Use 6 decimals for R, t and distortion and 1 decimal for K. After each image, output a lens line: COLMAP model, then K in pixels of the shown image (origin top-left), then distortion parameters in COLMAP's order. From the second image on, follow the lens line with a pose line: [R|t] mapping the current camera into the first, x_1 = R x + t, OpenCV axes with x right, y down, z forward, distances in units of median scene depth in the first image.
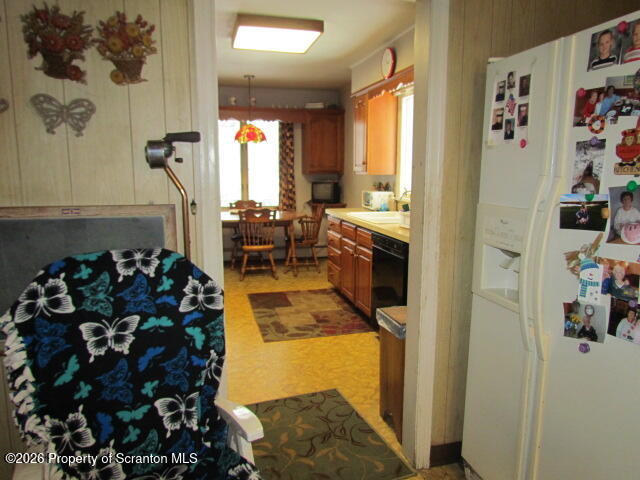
lens RADIAL K [[460.8, 0, 321.5], [0, 460.8, 238.7], [0, 0, 1]] dist [-0.017937, 0.012760]
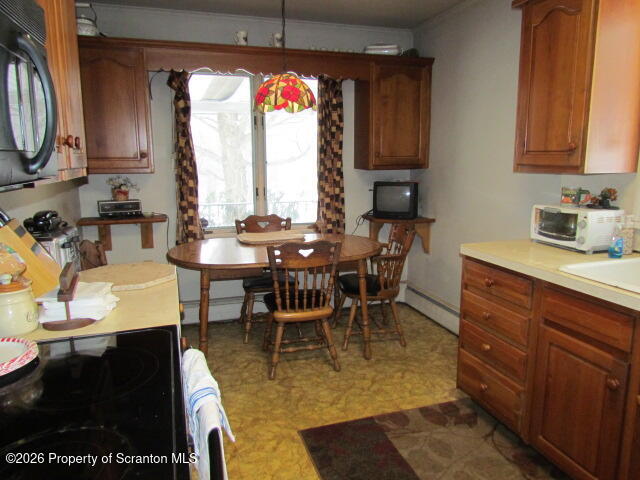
lens RADIAL K [[460.8, 0, 321.5], [0, 460.8, 238.7], [0, 0, 1]] dist [-0.017937, 0.012760]
pose [[0.997975, -0.018112, 0.060967, -0.130956], [0.016907, 0.999653, 0.020225, -0.066659], [-0.061312, -0.019153, 0.997935, 0.429273]]
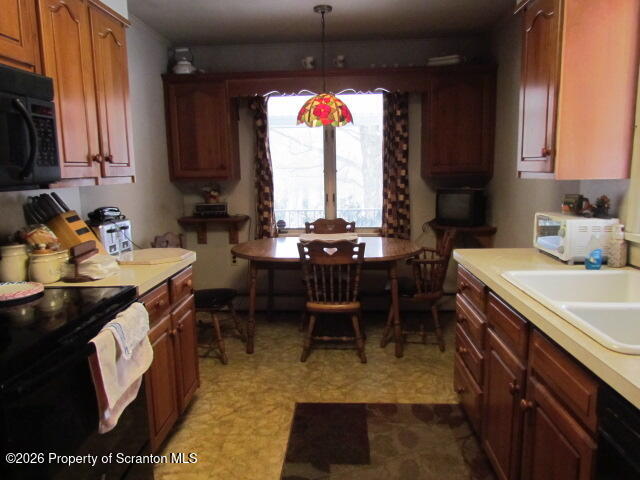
lens RADIAL K [[460.8, 0, 321.5], [0, 460.8, 238.7], [0, 0, 1]] dist [-0.017937, 0.012760]
pose [[0.954799, 0.026972, -0.296027, 0.015732], [-0.027159, 0.999625, 0.003481, -0.059526], [0.296010, 0.004716, 0.955173, 0.394101]]
